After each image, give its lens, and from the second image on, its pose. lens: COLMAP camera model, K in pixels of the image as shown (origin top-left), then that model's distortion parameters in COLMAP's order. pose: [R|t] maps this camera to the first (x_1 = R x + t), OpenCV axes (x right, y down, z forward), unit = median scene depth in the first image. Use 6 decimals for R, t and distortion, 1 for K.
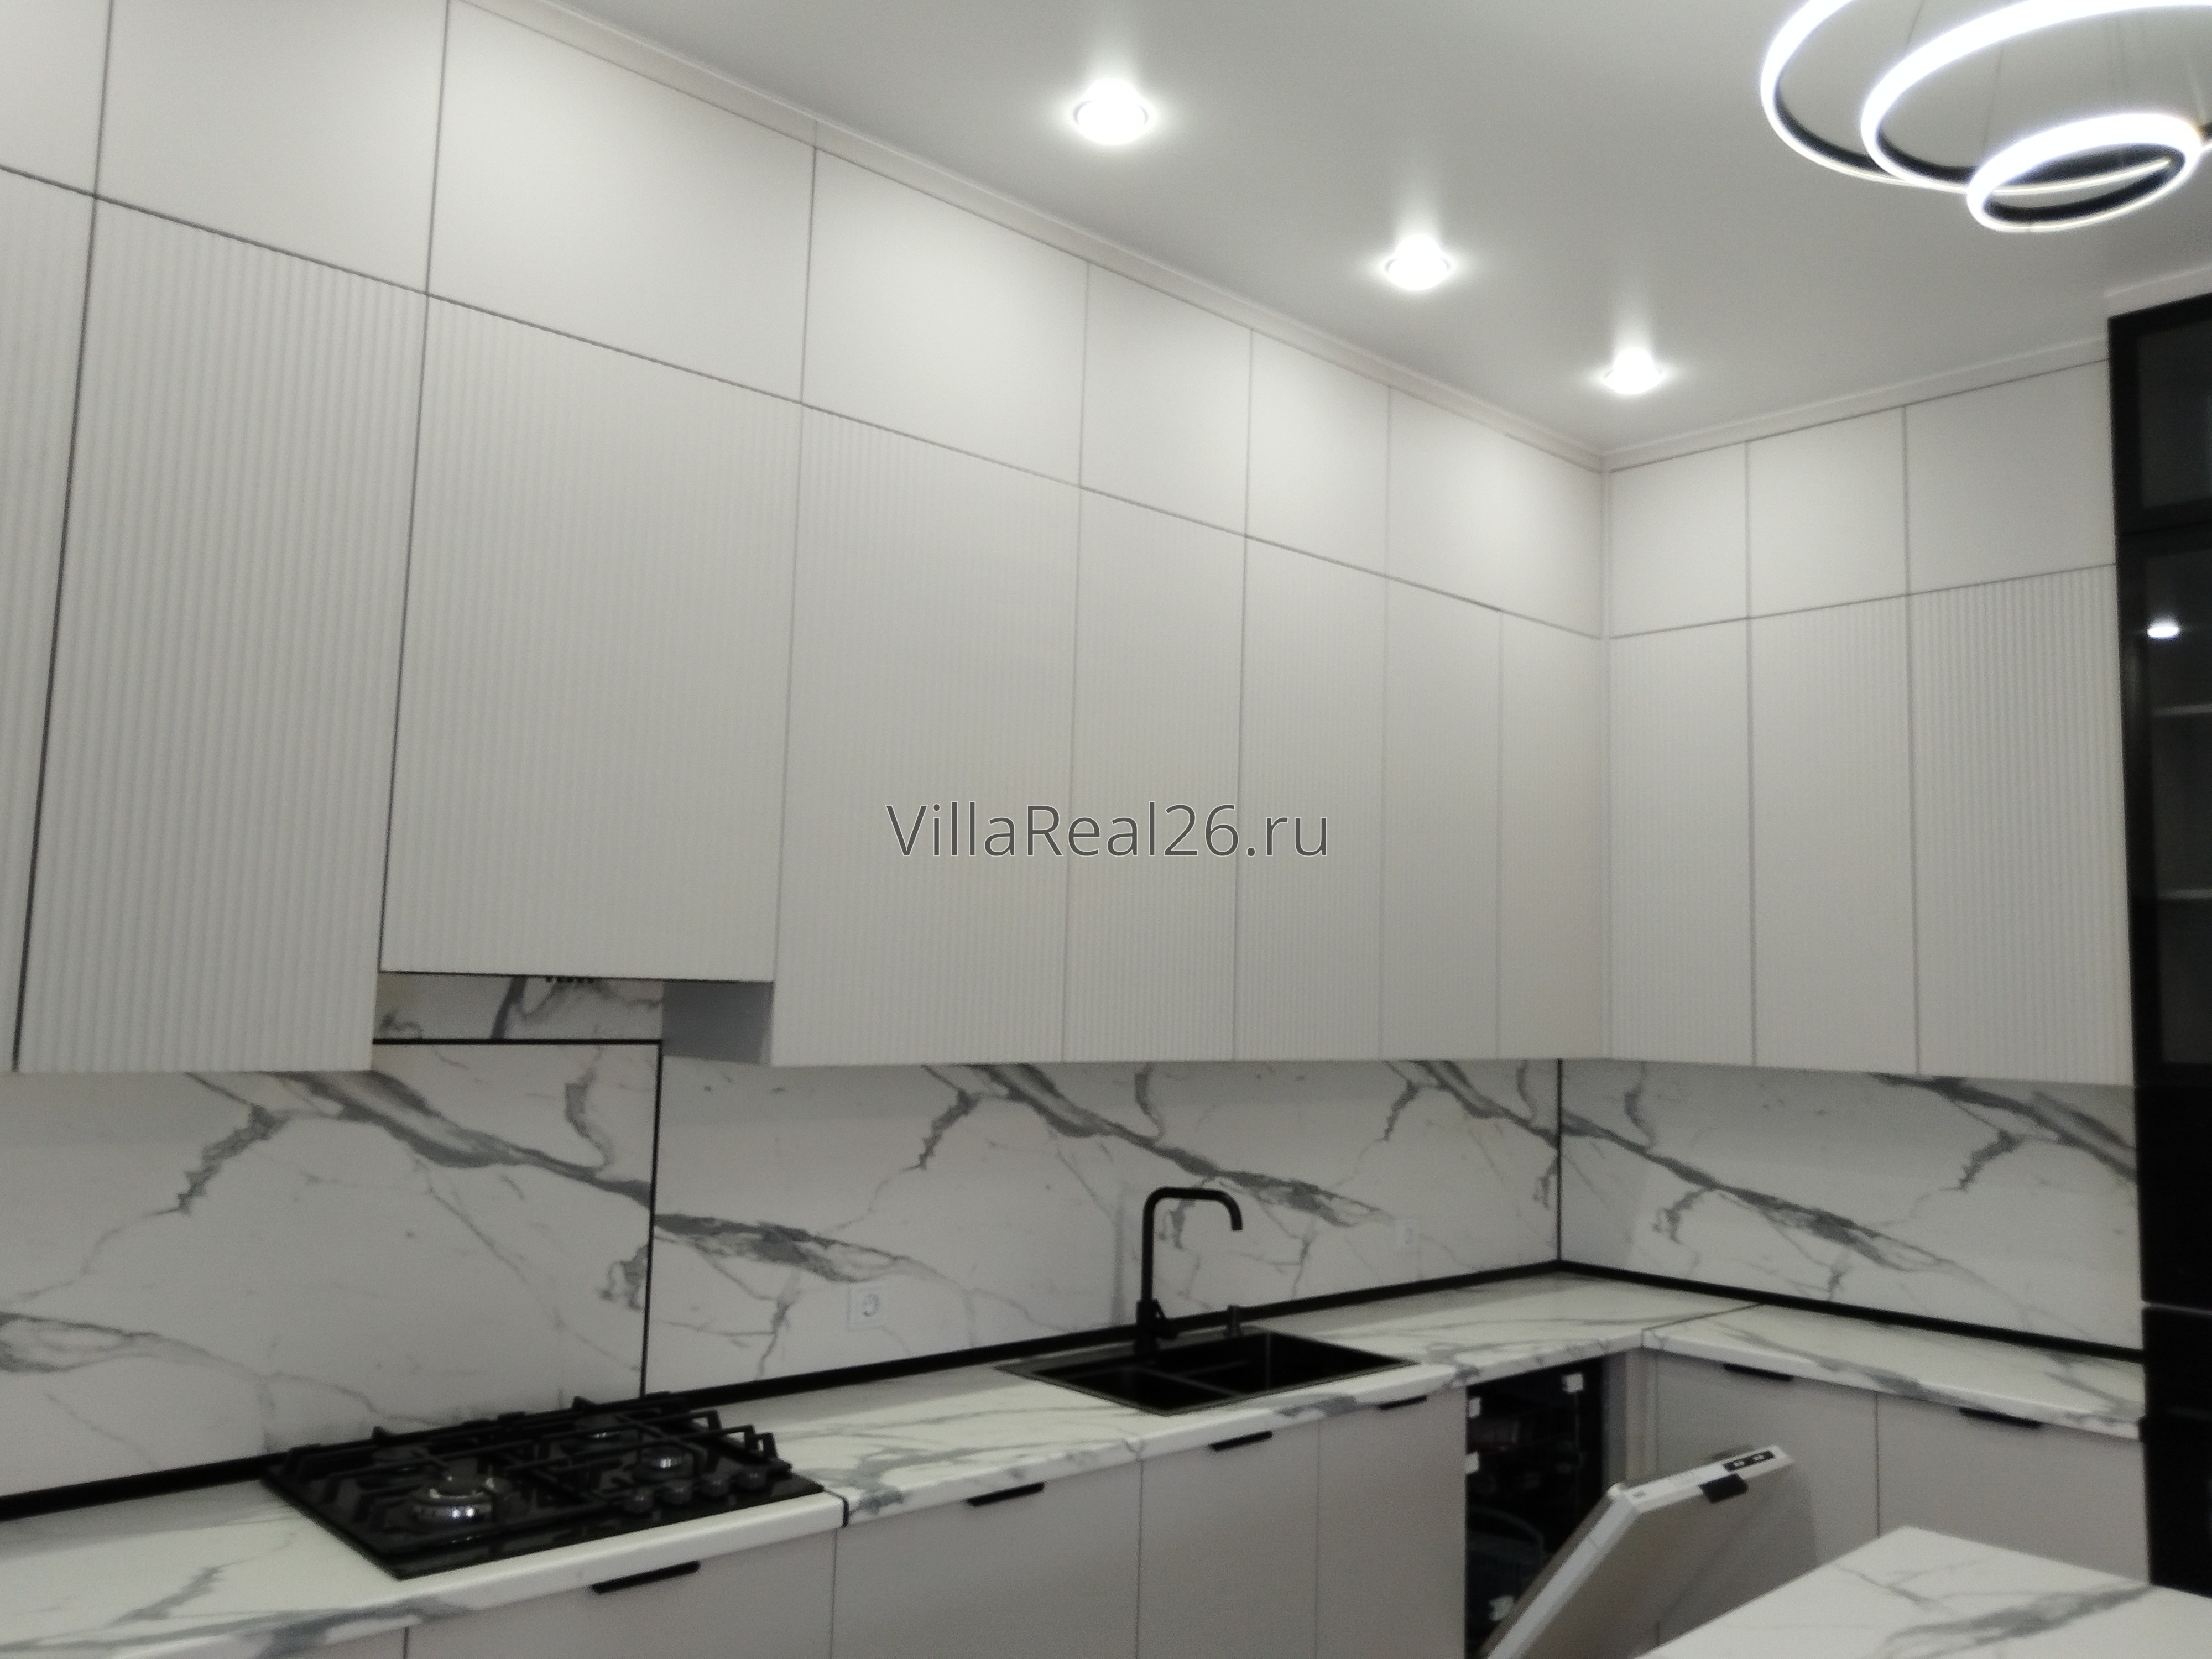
lens RADIAL K [[1749.7, 0, 1161.8], [0, 1749.7, 827.2], [0, 0, 1]] dist [-0.003175, -0.008463]
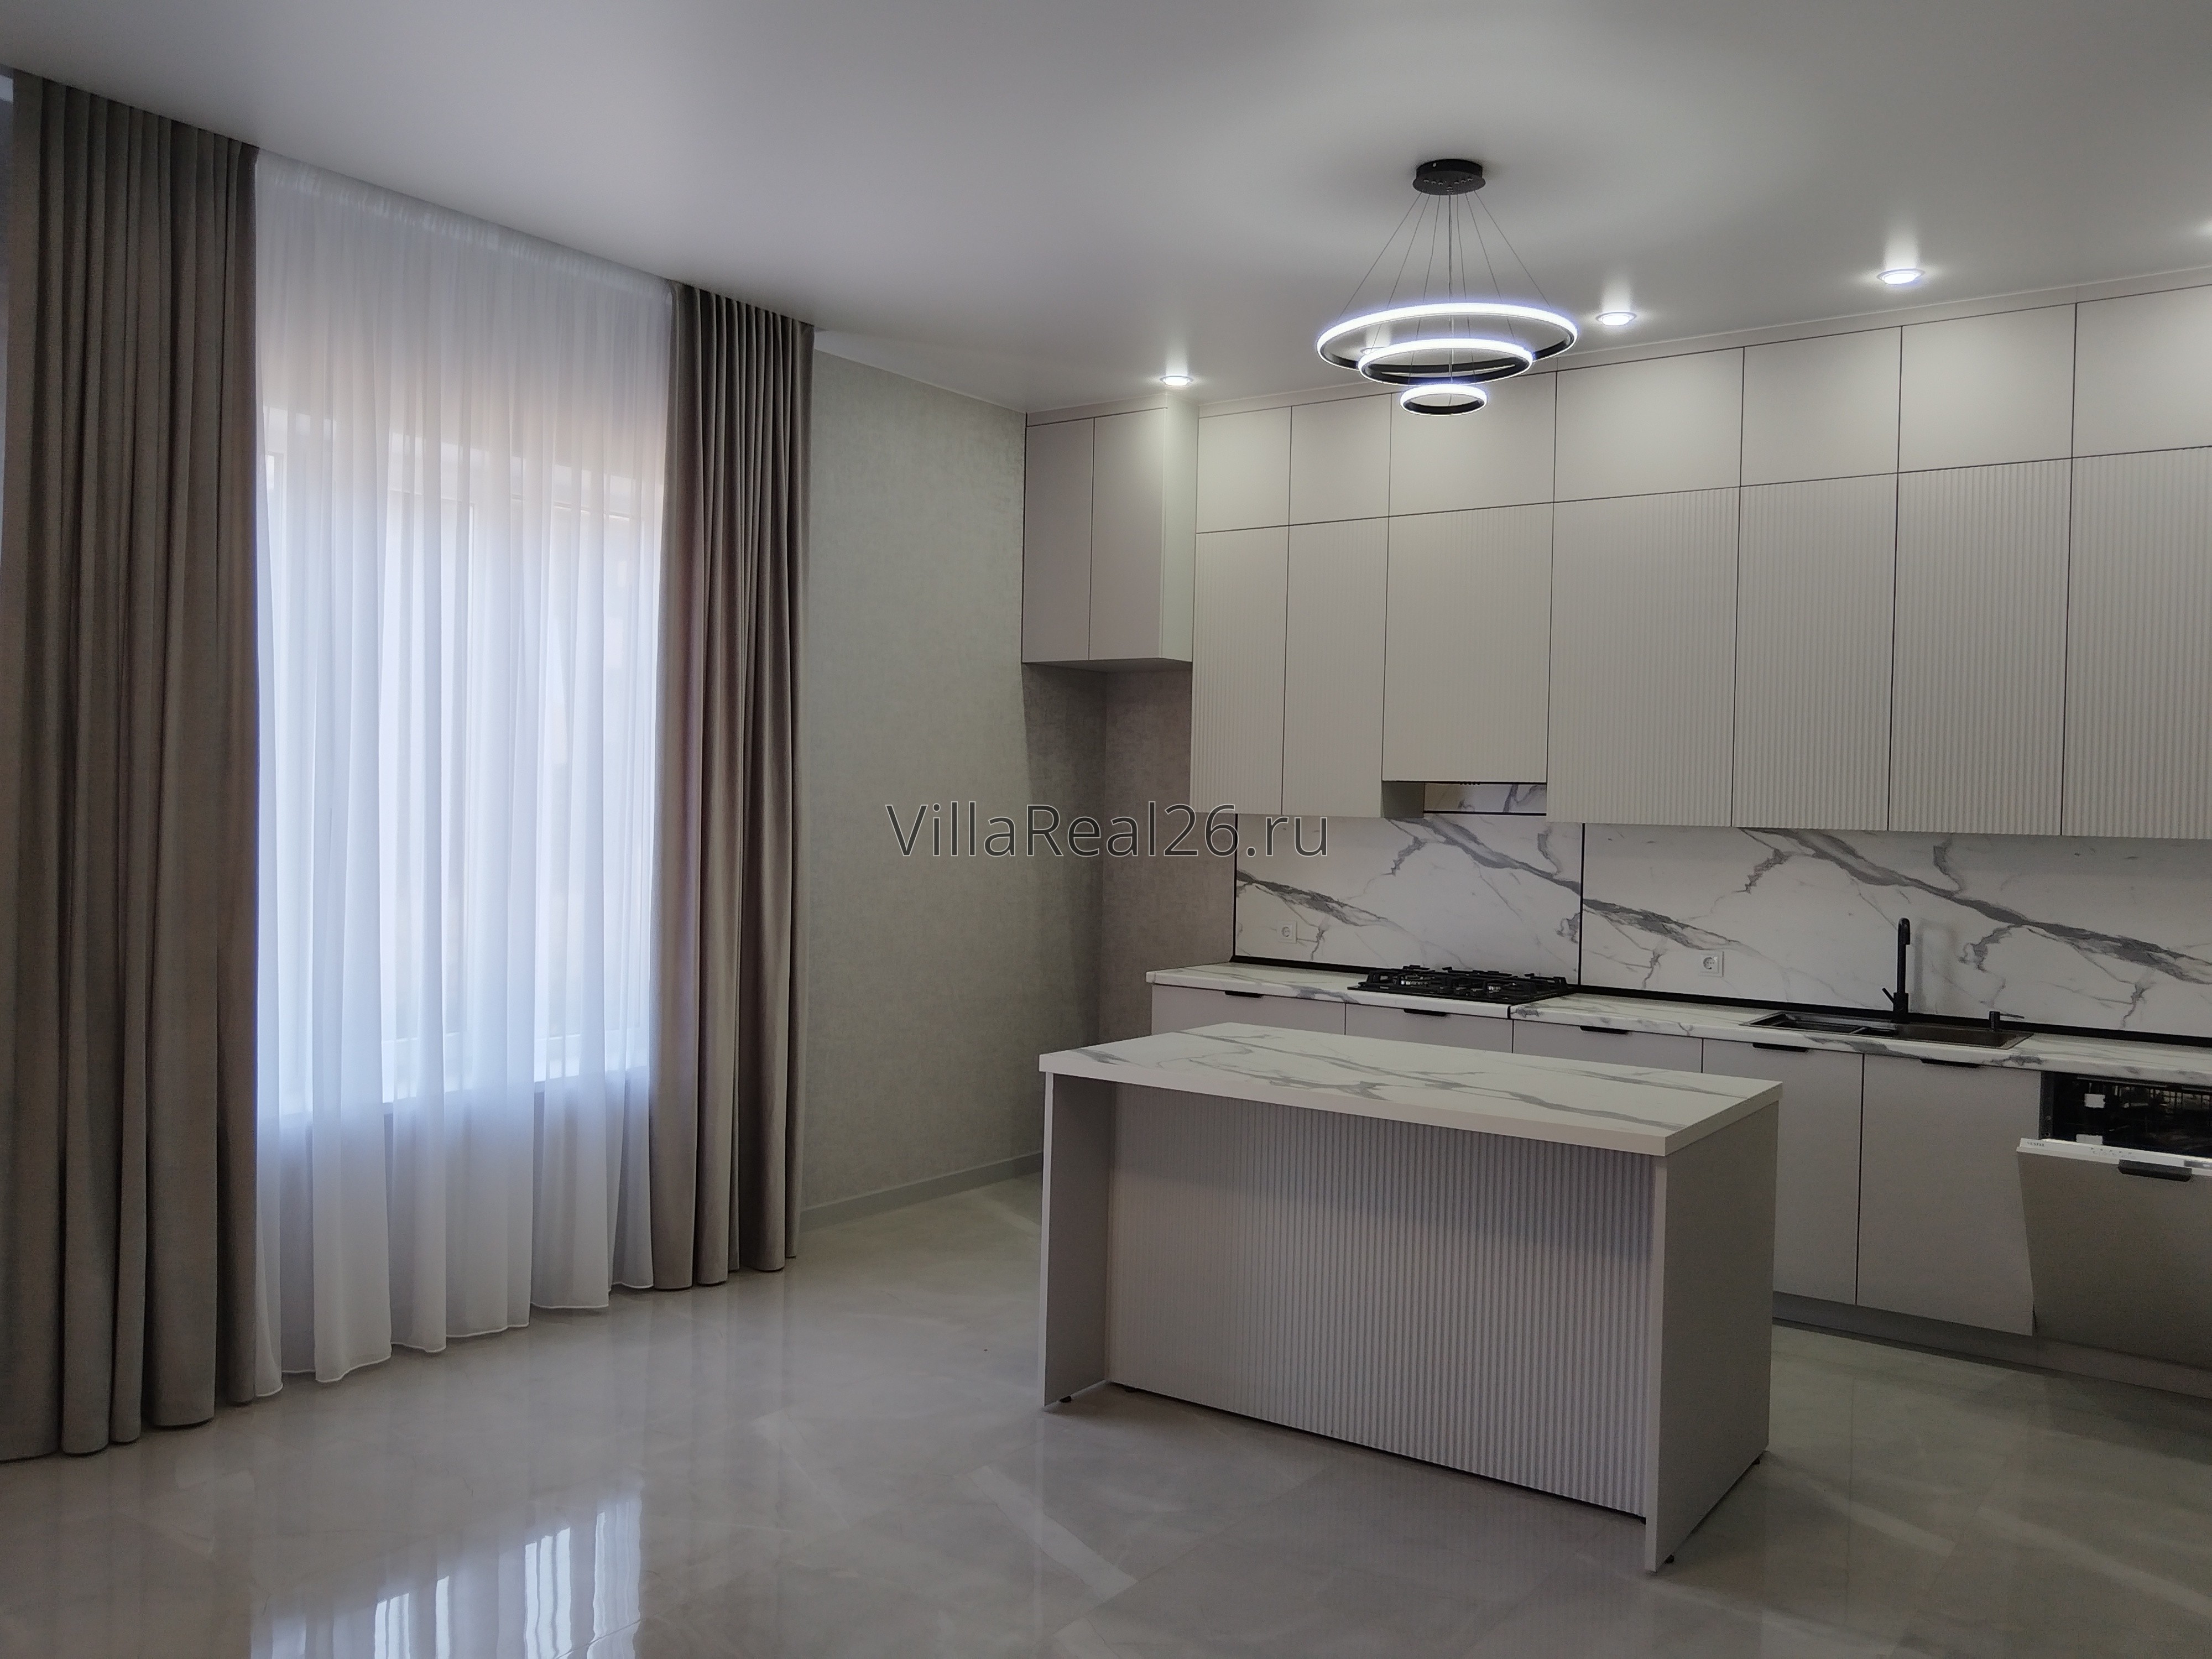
lens RADIAL K [[1749.7, 0, 1091.8], [0, 1749.7, 833.6], [0, 0, 1]] dist [-0.003175, -0.008463]
pose [[0.170223, -0.005026, -0.985393, 1.633777], [0.074254, 0.997209, 0.007741, 0.083638], [0.982604, -0.074488, 0.170122, 0.076562]]
